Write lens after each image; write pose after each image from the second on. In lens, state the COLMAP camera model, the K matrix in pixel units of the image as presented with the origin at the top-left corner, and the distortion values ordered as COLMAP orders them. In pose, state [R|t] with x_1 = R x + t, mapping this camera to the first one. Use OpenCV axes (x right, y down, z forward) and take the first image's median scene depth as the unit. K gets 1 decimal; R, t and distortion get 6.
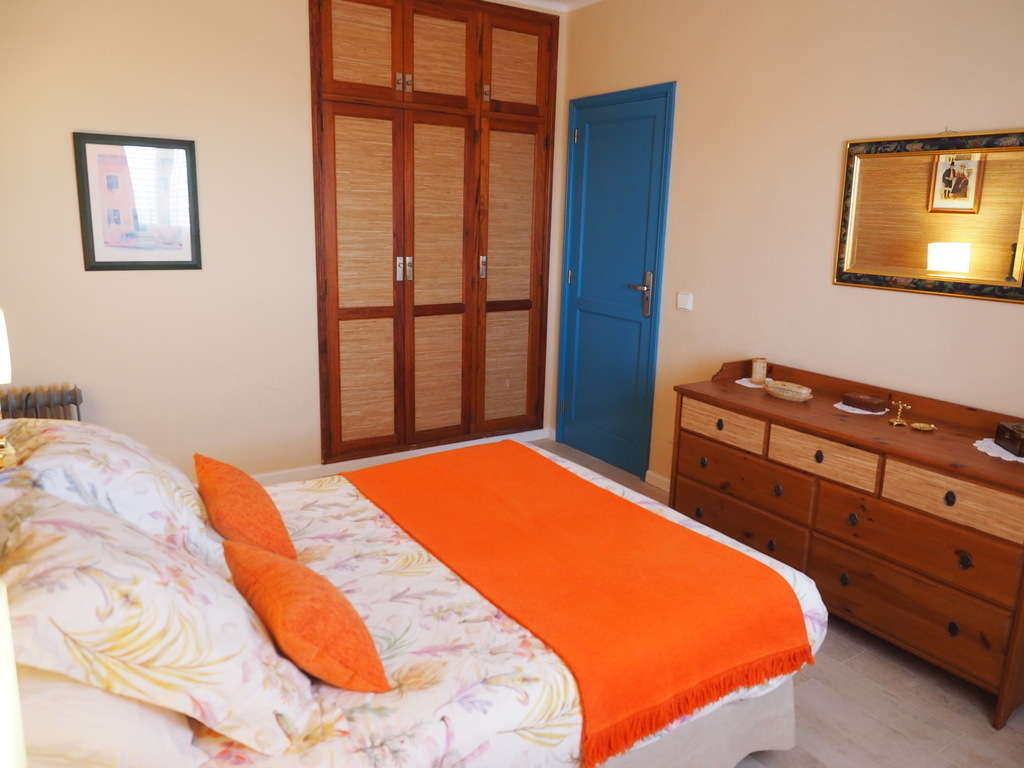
lens RADIAL K [[768.8, 0, 516.1], [0, 768.8, 385.9], [0, 0, 1]] dist [-0.005987, -0.001758]
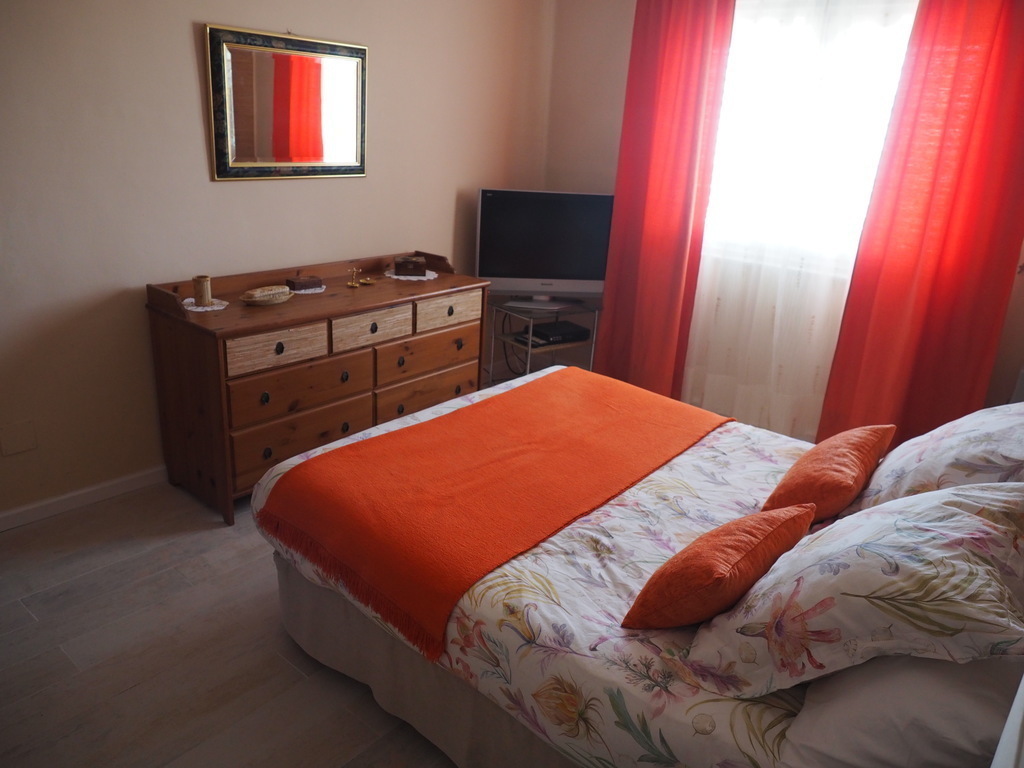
lens RADIAL K [[768.8, 0, 516.1], [0, 768.8, 382.1], [0, 0, 1]] dist [-0.005987, -0.001758]
pose [[-0.329464, -0.342099, 0.880012, -0.740139], [0.146693, 0.902185, 0.405639, -0.277837], [-0.932703, 0.262735, -0.247054, 1.106379]]
